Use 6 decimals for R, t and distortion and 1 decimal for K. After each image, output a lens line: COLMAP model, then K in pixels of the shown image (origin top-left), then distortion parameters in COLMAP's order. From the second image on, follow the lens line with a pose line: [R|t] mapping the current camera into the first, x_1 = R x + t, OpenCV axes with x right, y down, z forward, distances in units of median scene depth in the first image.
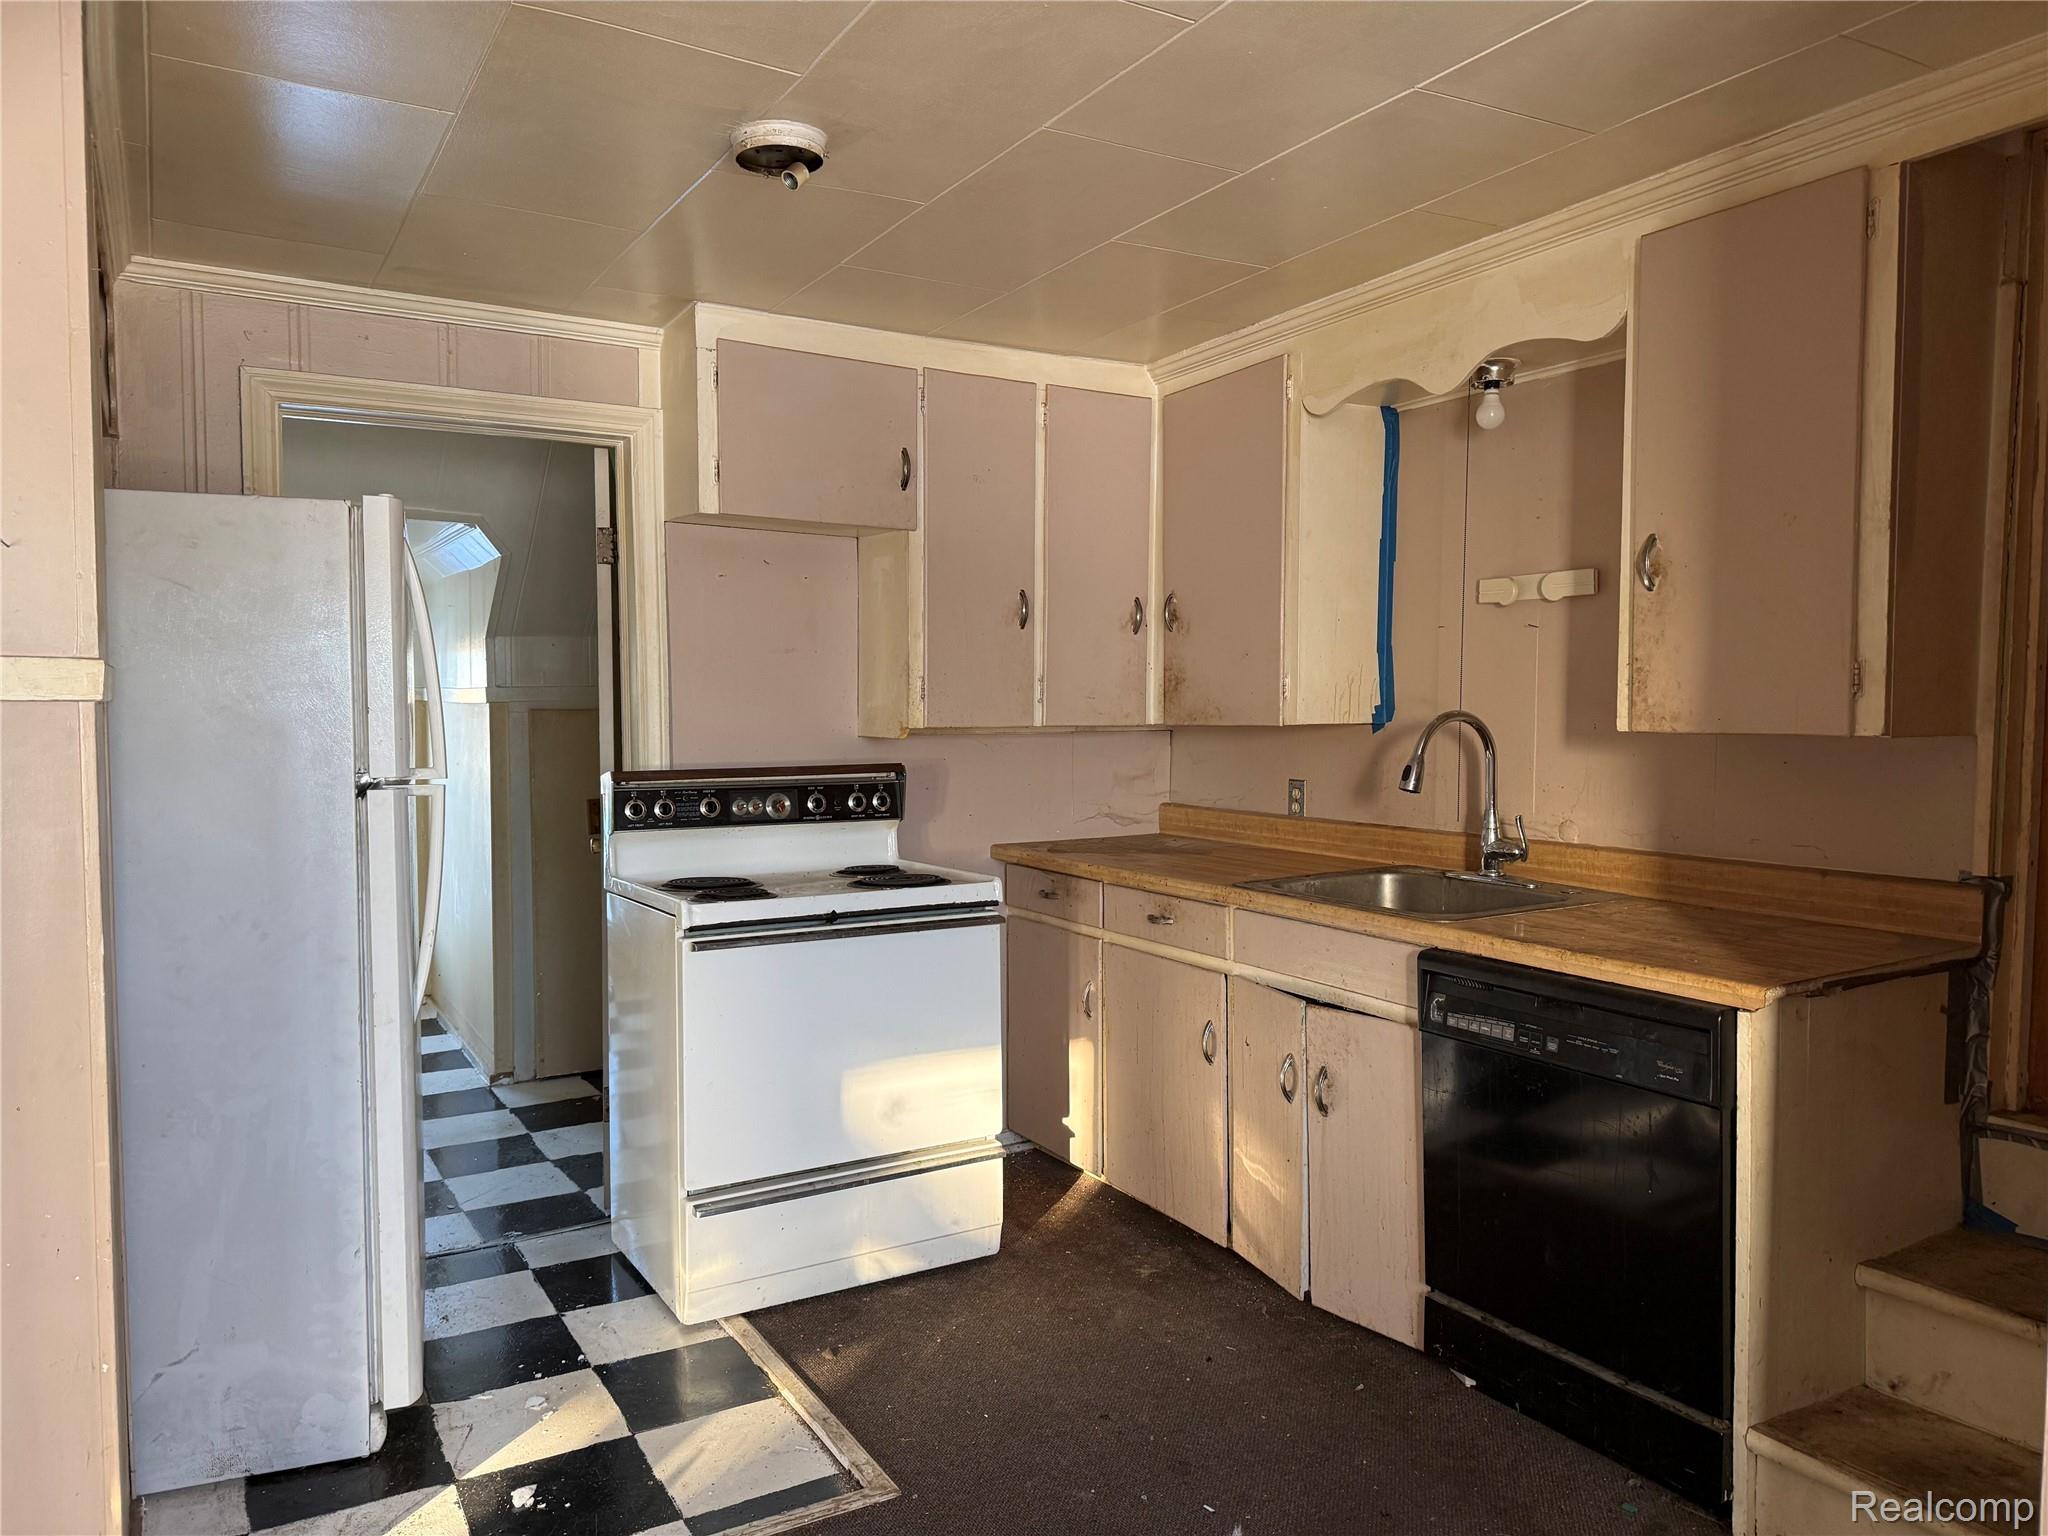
lens RADIAL K [[1437.9, 0, 1032.9], [0, 1437.9, 772.4], [0, 0, 1]] dist [0.067550, 0.000638]
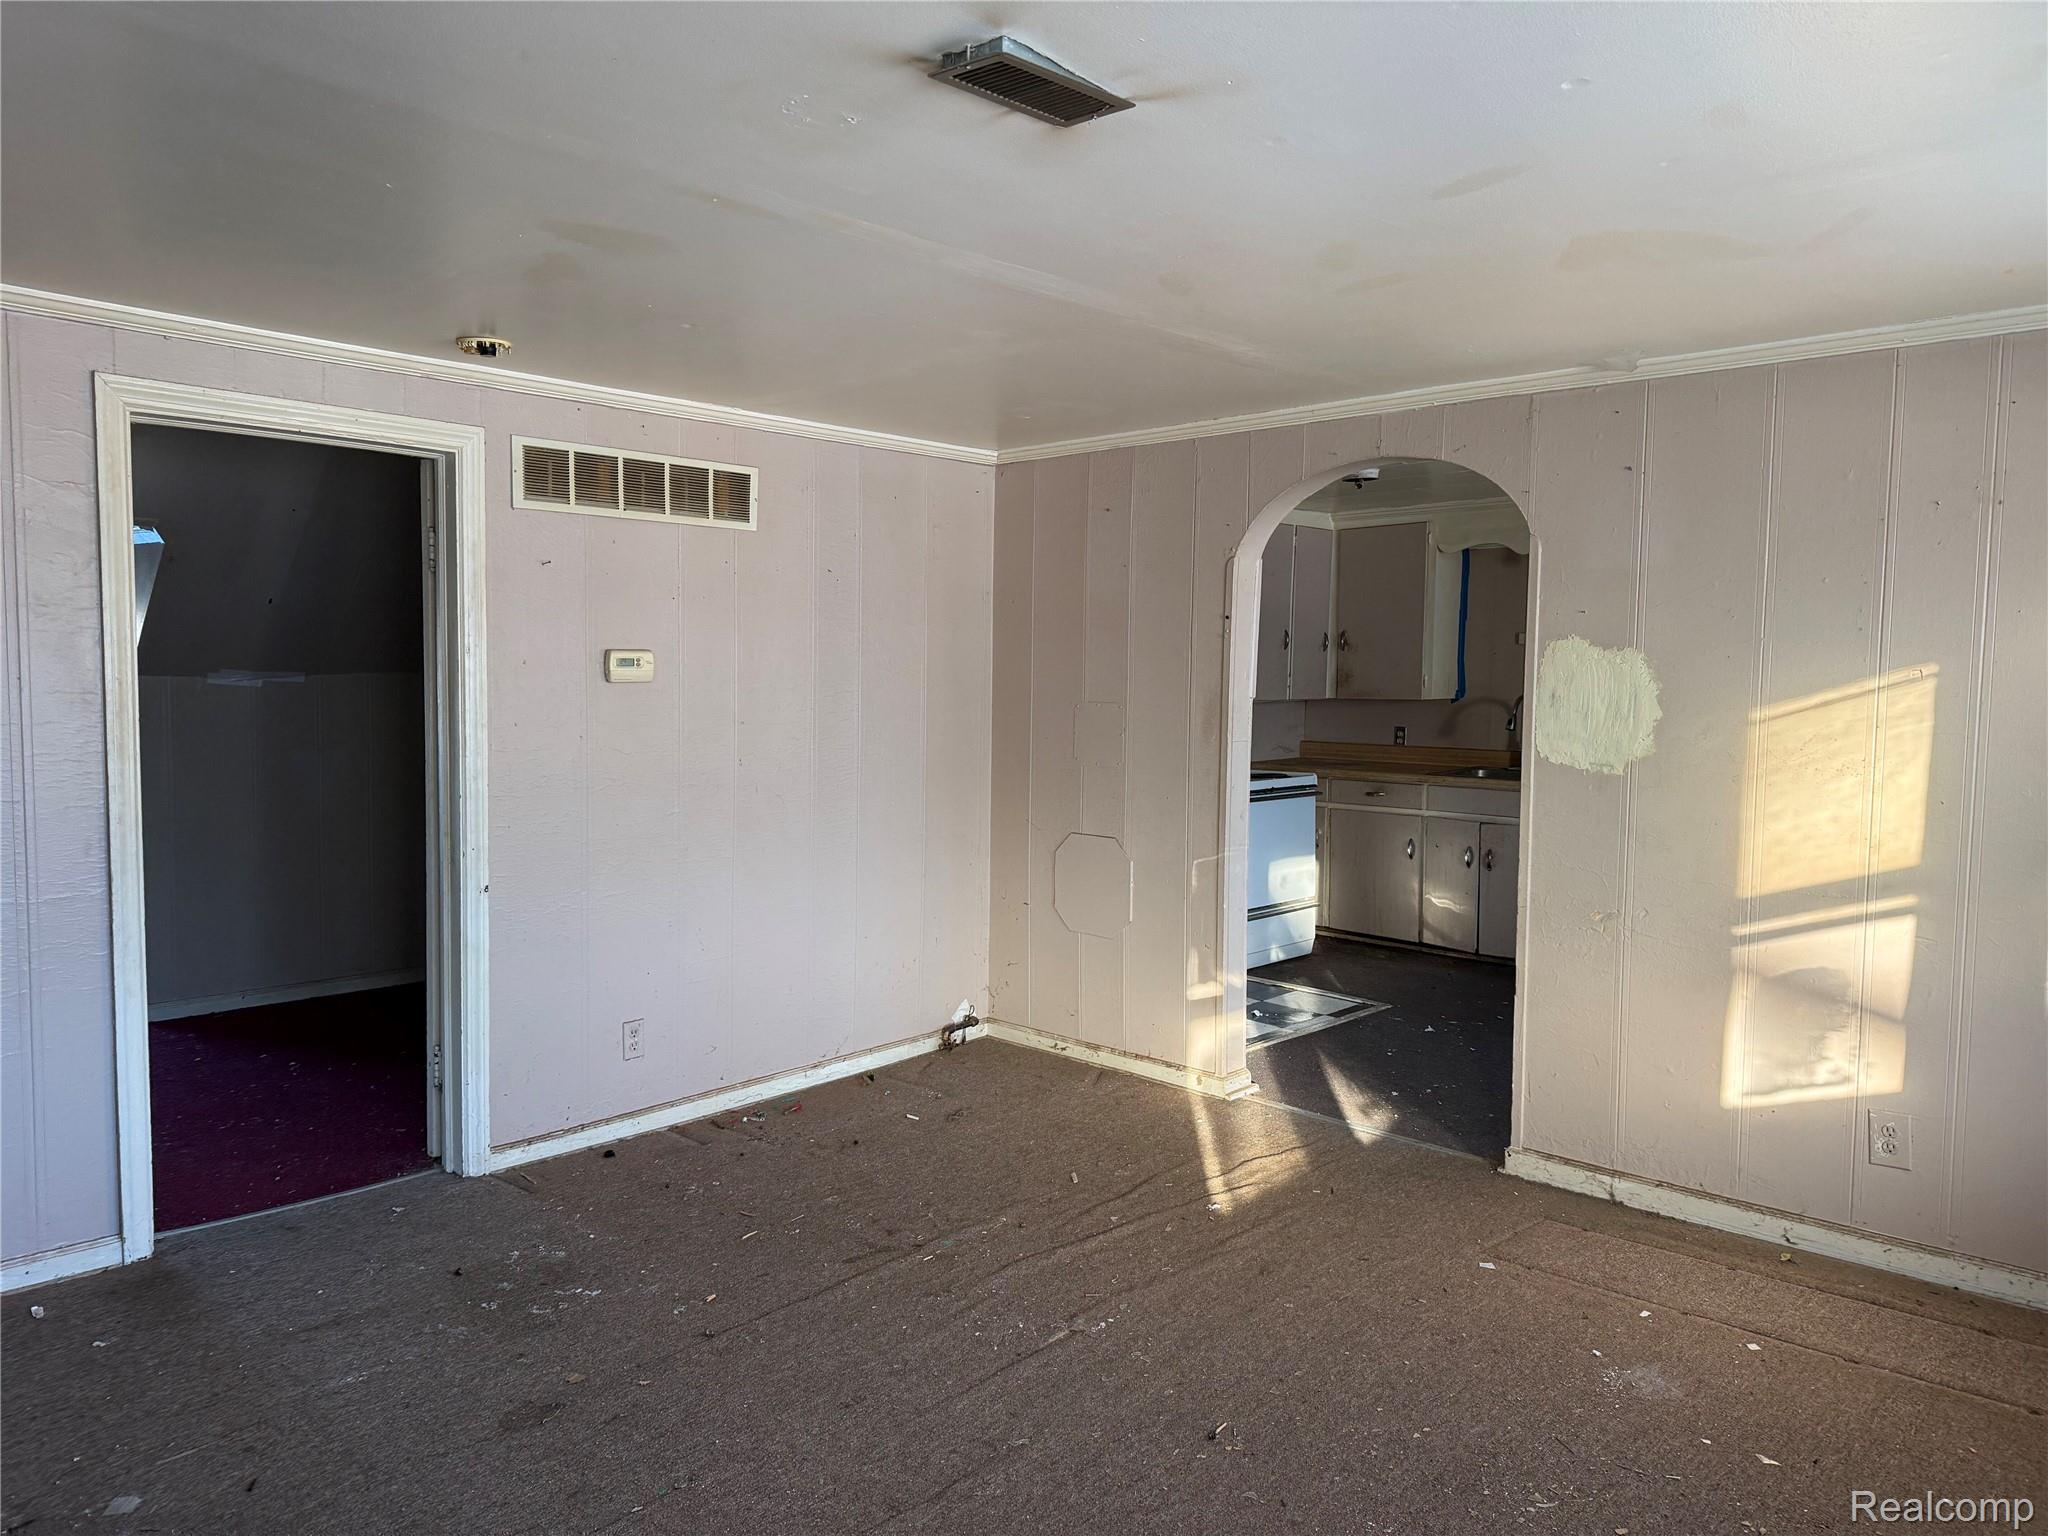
lens RADIAL K [[1437.9, 0, 1016.9], [0, 1437.9, 765.7], [0, 0, 1]] dist [0.067550, 0.000638]
pose [[0.962552, -0.010312, 0.270903, -0.936036], [0.003937, 0.999703, 0.024063, 0.009377], [-0.271070, -0.022096, 0.962306, -0.829766]]
